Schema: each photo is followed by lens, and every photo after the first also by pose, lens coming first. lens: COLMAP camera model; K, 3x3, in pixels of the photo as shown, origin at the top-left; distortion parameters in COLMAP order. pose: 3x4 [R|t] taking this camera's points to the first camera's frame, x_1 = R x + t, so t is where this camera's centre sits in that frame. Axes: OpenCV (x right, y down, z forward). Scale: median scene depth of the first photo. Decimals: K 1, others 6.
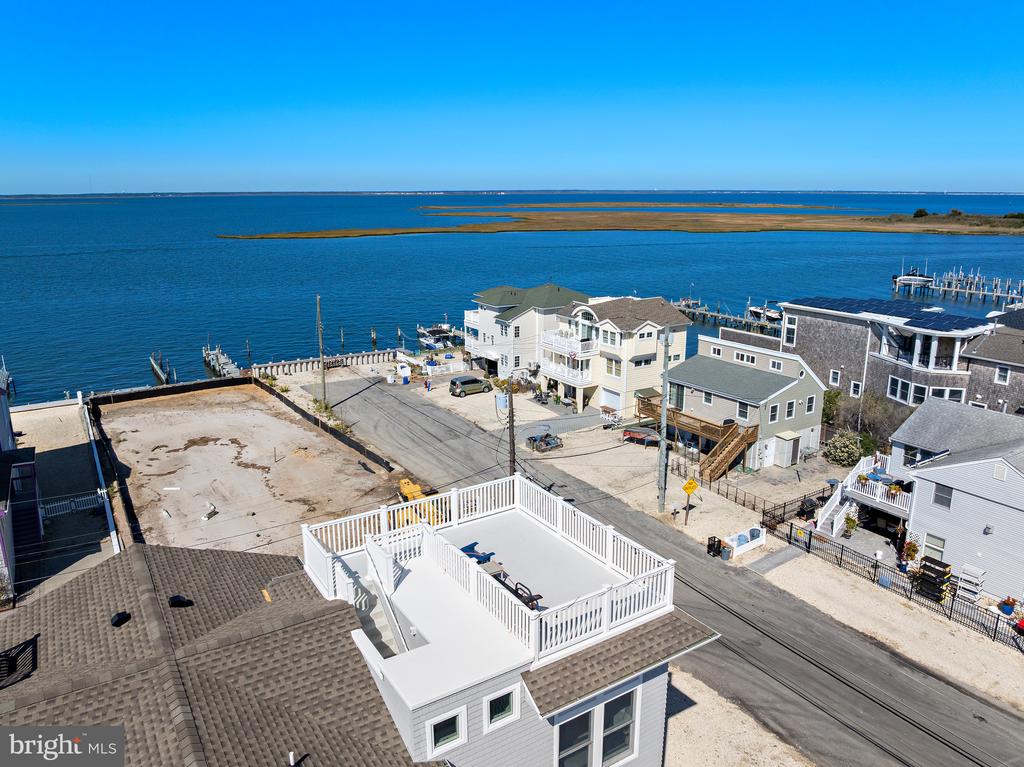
lens RADIAL K [[725.2, 0, 512.0], [0, 725.2, 383.5], [0, 0, 1]] dist [-0.037387, -0.005806]
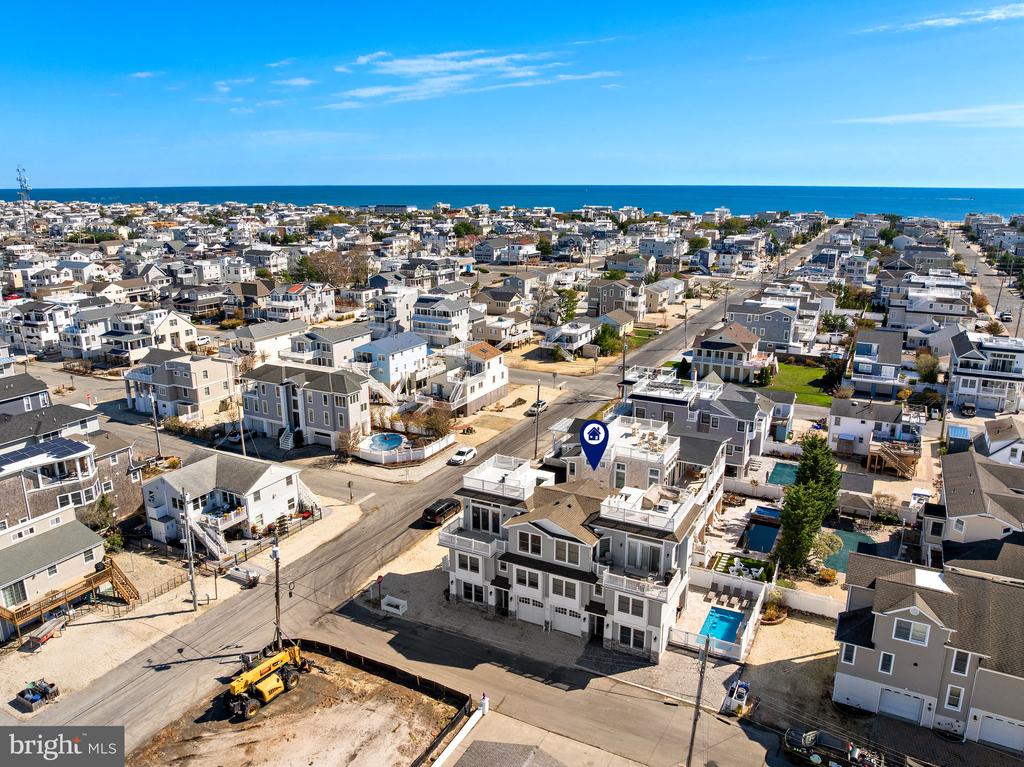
lens RADIAL K [[737.5, 0, 512.0], [0, 737.5, 383.5], [0, 0, 1]] dist [-0.033547, -0.003296]
pose [[-0.498343, -0.221178, 0.838293, -0.860721], [0.224274, 0.901112, 0.371077, -0.440578], [-0.837470, 0.372931, -0.399458, 0.622428]]
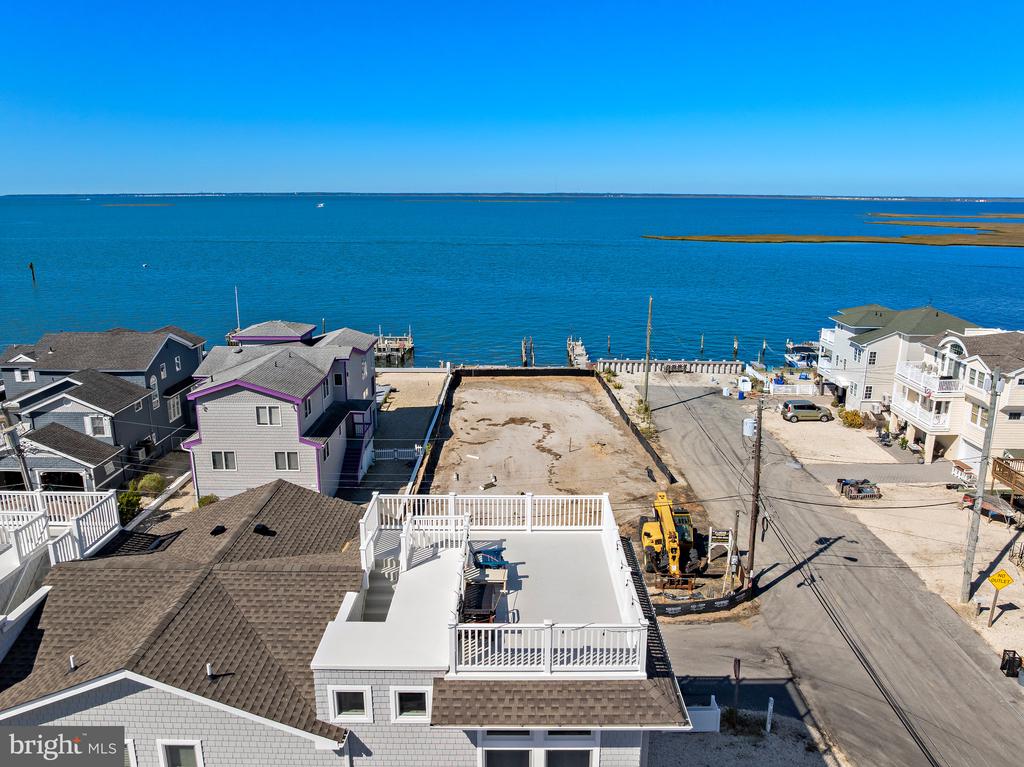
lens RADIAL K [[737.5, 0, 512.0], [0, 737.5, 383.5], [0, 0, 1]] dist [-0.033547, -0.003296]
pose [[0.838541, 0.139752, -0.526610, 0.122731], [-0.143979, 0.989024, 0.033206, -0.009816], [0.525470, 0.047976, 0.849459, 0.038917]]
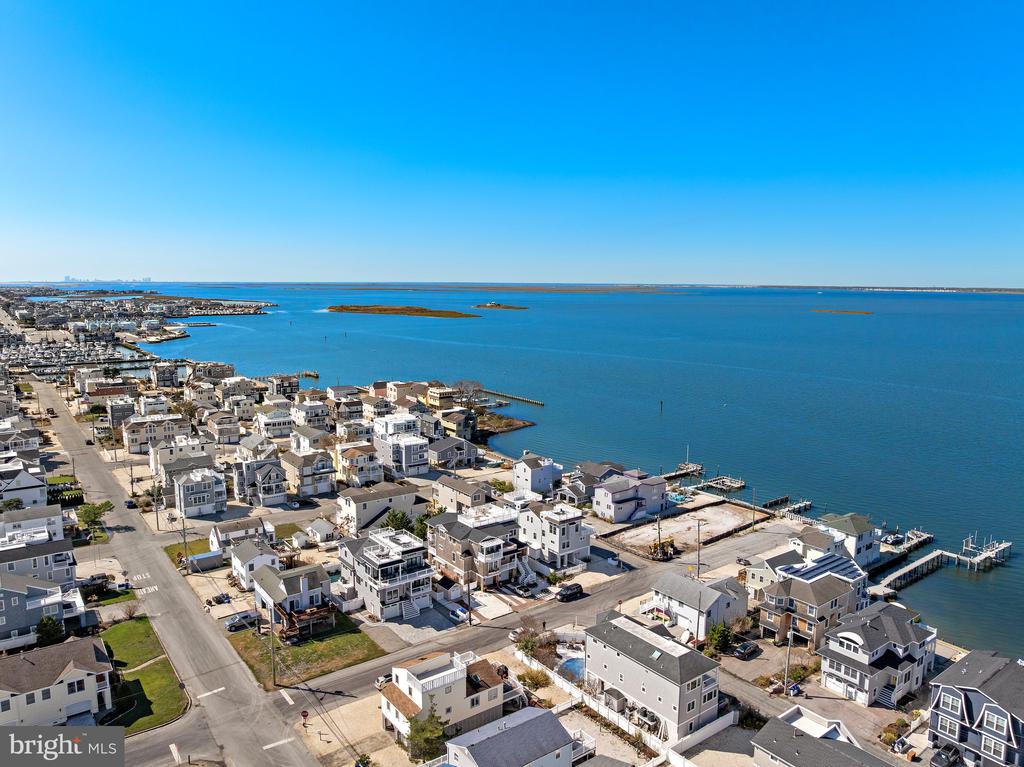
lens RADIAL K [[709.4, 0, 512.0], [0, 709.4, 383.5], [0, 0, 1]] dist [0.003390, -0.000924]
pose [[0.068627, 0.139454, -0.987848, 2.221317], [-0.258763, 0.958783, 0.117374, -0.571160], [0.963500, 0.247564, 0.101884, -0.239057]]
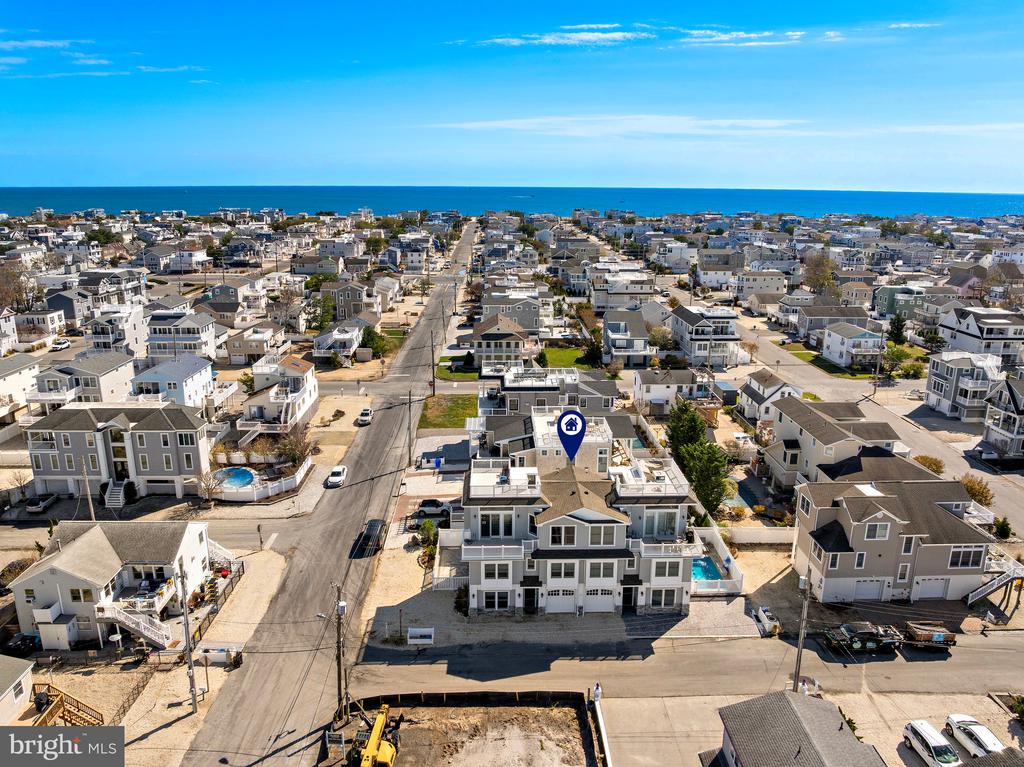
lens RADIAL K [[731.0, 0, 516.0], [0, 731.0, 383.5], [0, 0, 1]] dist [-0.034567, -0.007605]
pose [[-0.859314, -0.134071, 0.493563, -0.519456], [0.128562, 0.877421, 0.462174, -0.529884], [-0.495026, 0.460606, -0.736744, 0.951513]]
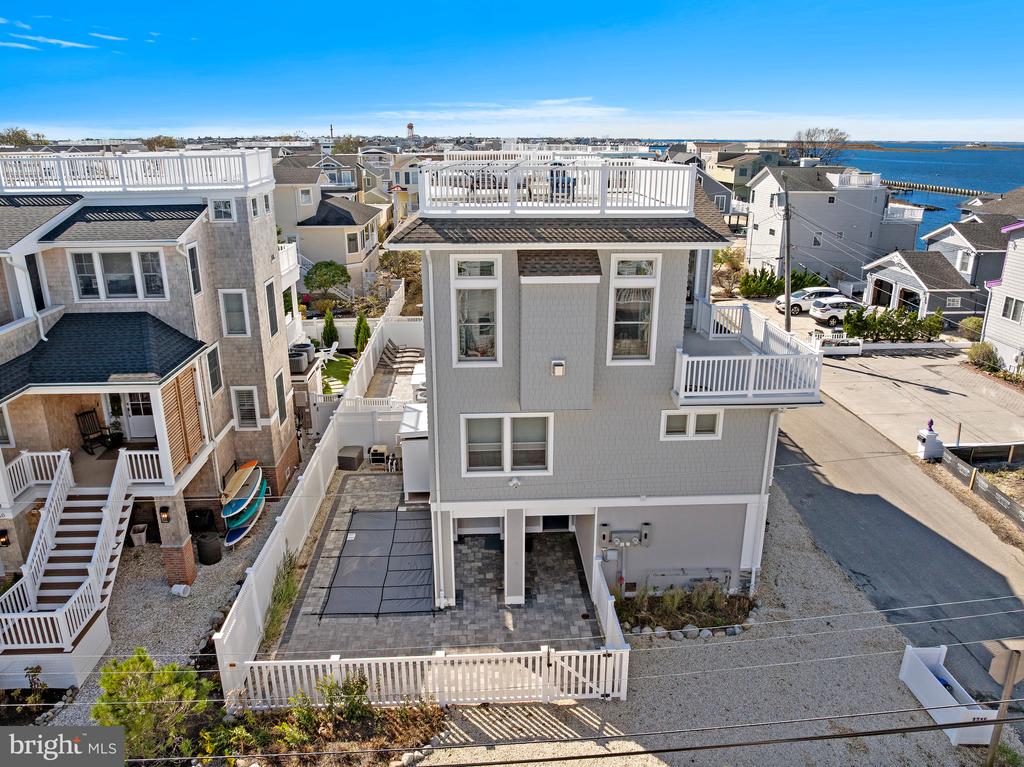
lens RADIAL K [[731.0, 0, 516.0], [0, 731.0, 383.5], [0, 0, 1]] dist [-0.034567, -0.007605]
pose [[-0.494490, 0.278967, -0.823199, 0.259147], [-0.220116, 0.876030, 0.429093, 0.012788], [0.840850, 0.393381, -0.371783, 0.392098]]
